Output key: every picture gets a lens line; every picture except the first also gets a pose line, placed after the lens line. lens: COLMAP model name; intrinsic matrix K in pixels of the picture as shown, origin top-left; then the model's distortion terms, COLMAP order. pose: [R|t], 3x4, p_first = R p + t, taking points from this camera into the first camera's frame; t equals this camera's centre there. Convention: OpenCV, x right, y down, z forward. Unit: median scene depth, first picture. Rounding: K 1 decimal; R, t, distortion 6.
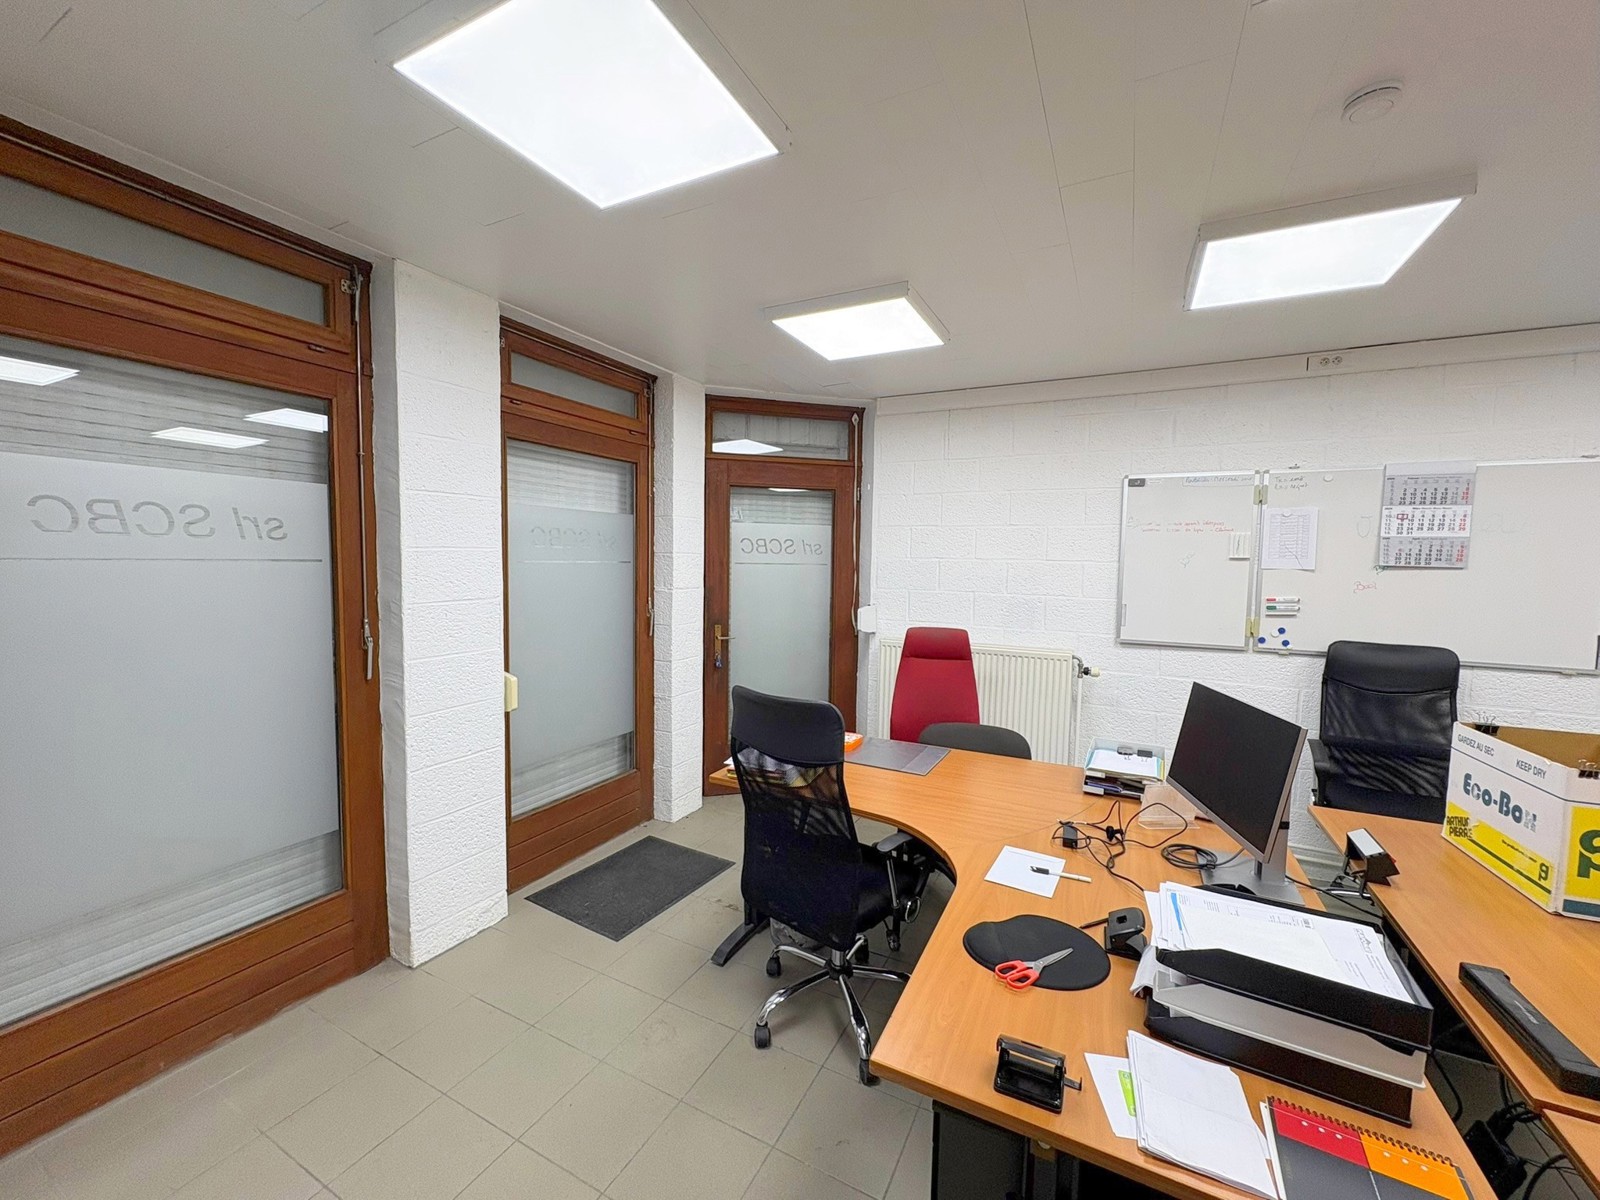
lens RADIAL K [[634.2, 0, 798.0], [0, 634.2, 597.0], [0, 0, 1]] dist [-0.005152, 0.001073]
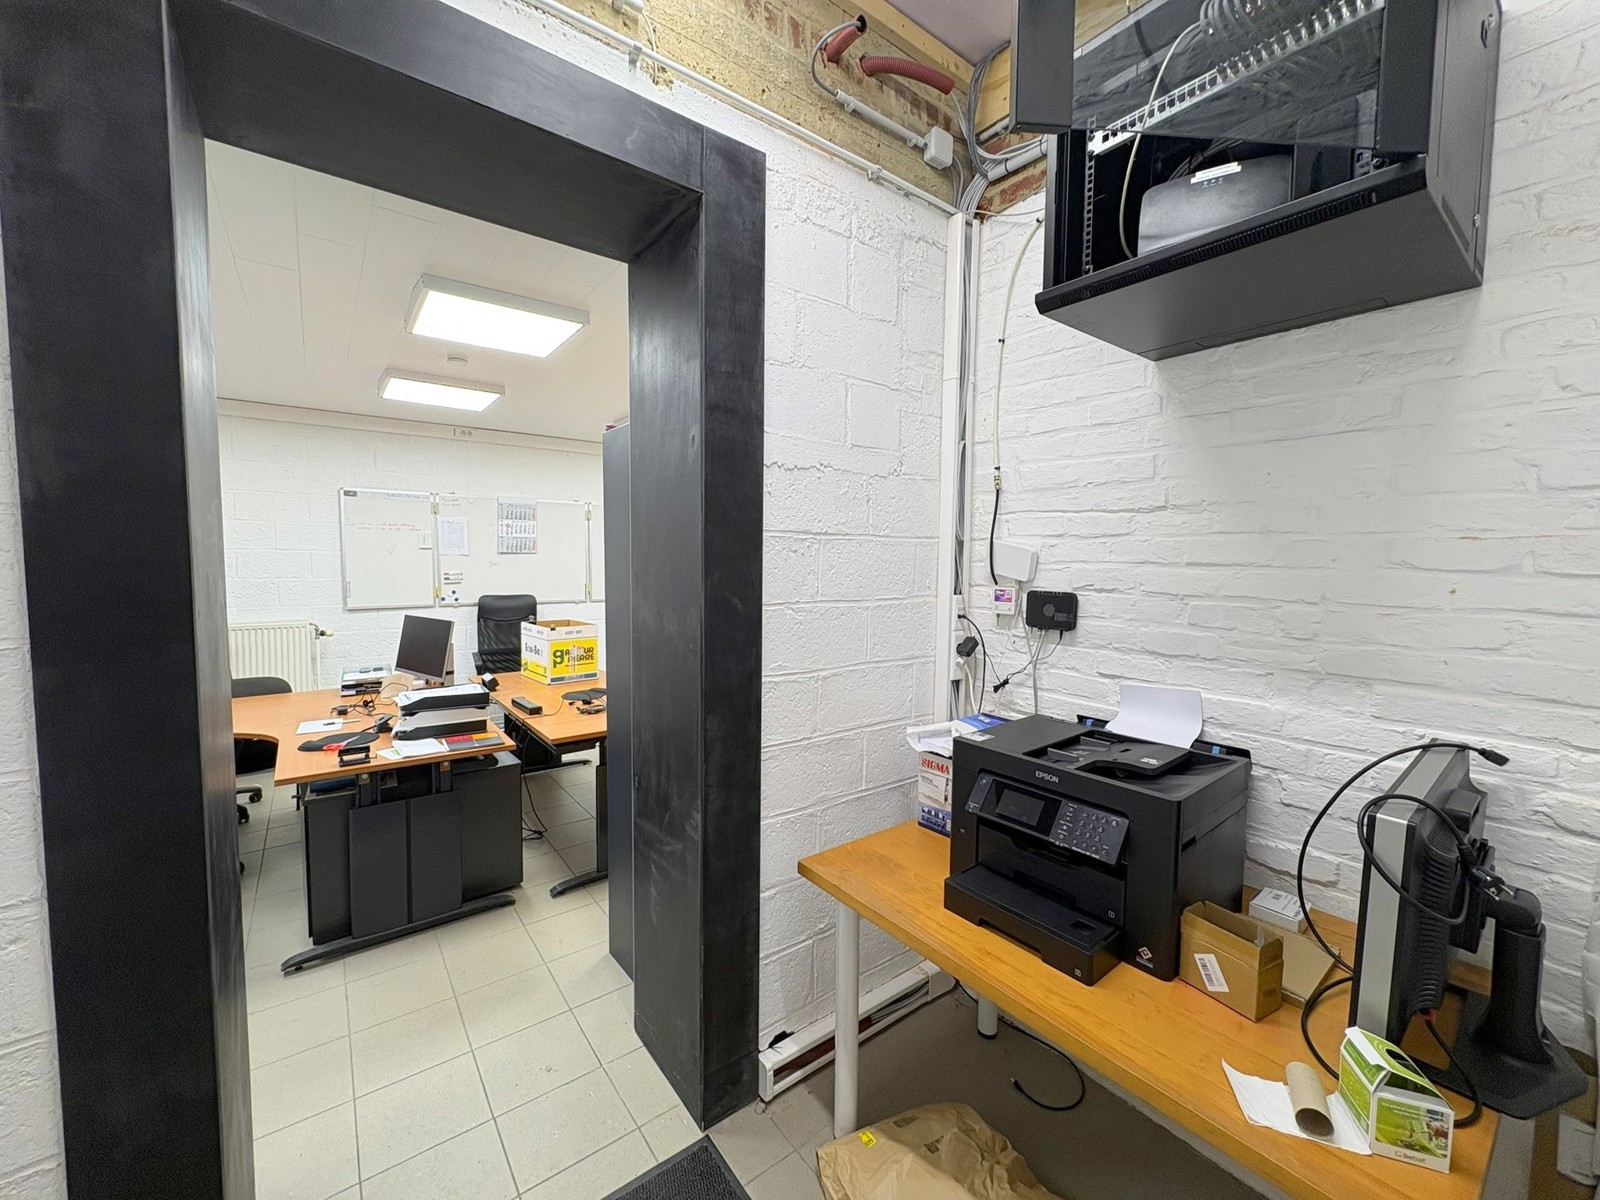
lens RADIAL K [[634.2, 0, 800.1], [0, 634.2, 599.7], [0, 0, 1]] dist [-0.005152, 0.001073]
pose [[0.425597, -0.072933, 0.901969, -0.479190], [0.051481, 0.997084, 0.056332, 0.037462], [-0.903447, 0.022460, 0.428110, -0.732965]]
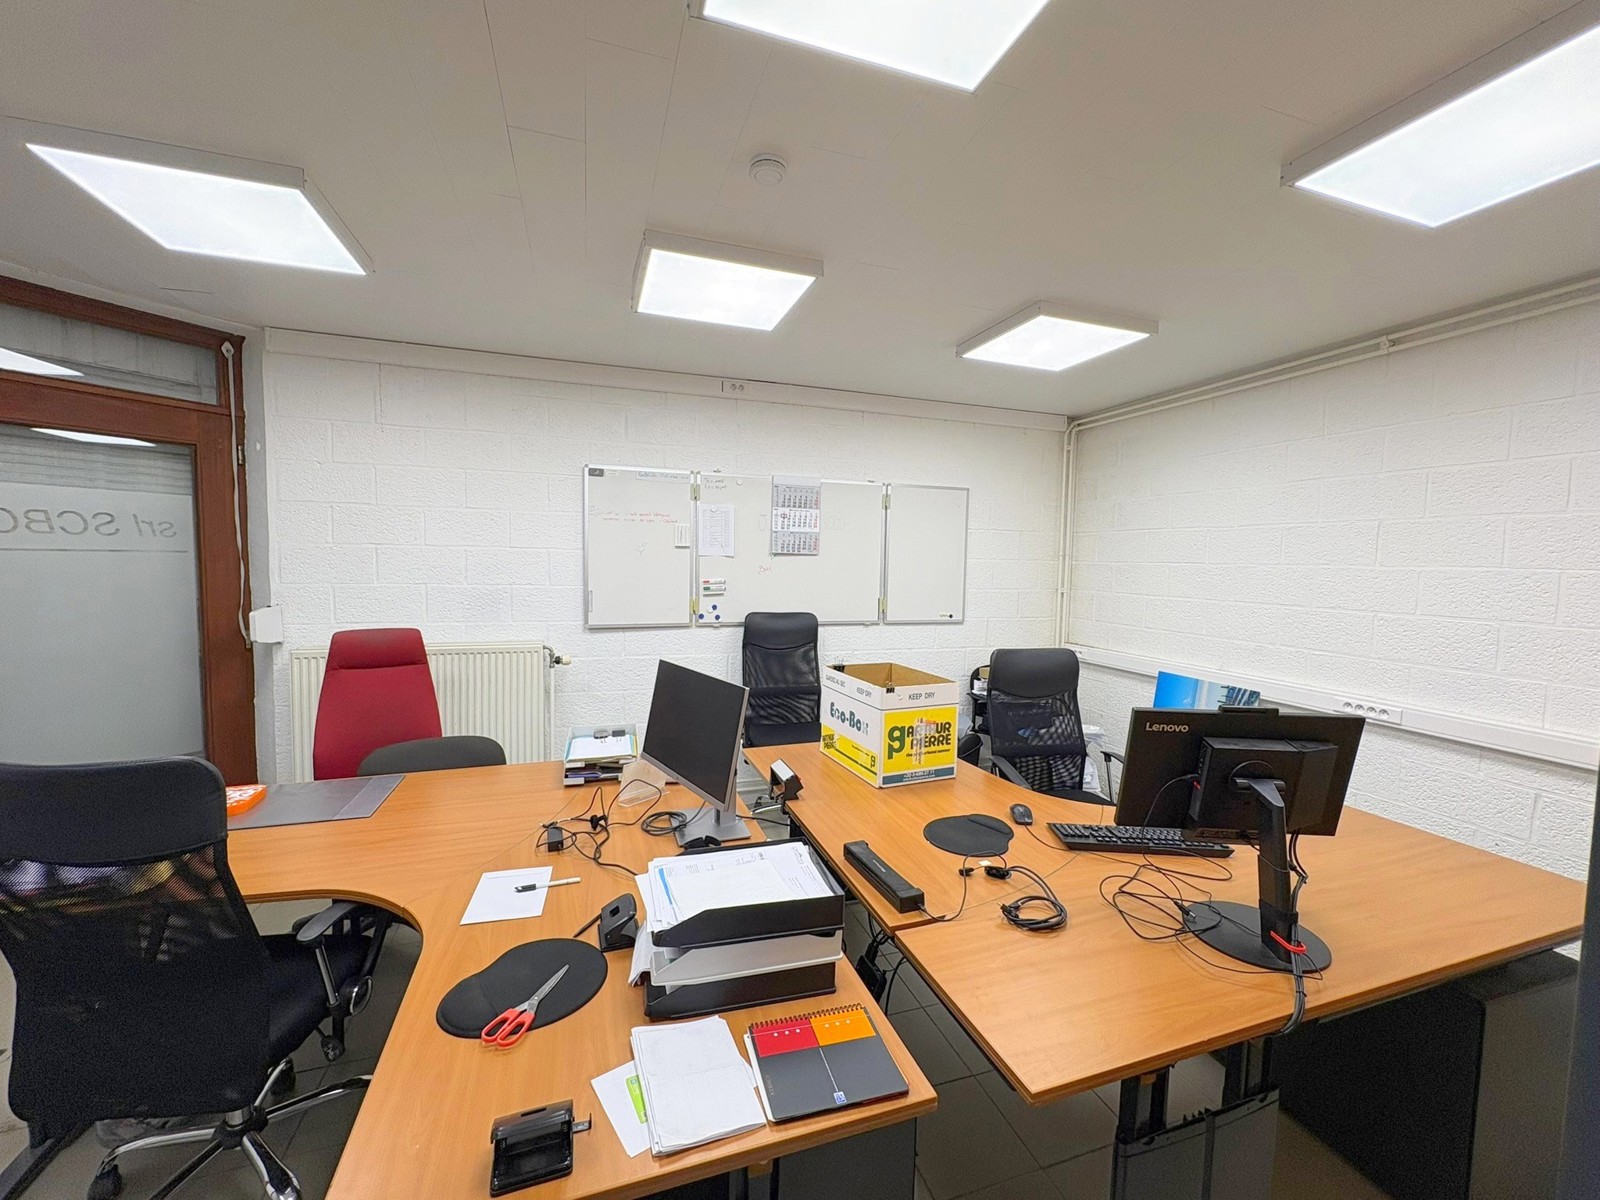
lens RADIAL K [[634.2, 0, 801.9], [0, 634.2, 599.5], [0, 0, 1]] dist [-0.005152, 0.001073]
pose [[0.691122, -0.051202, 0.720922, 0.019145], [0.036340, 0.998688, 0.036092, 0.001631], [-0.721824, 0.001254, 0.692076, 0.069160]]
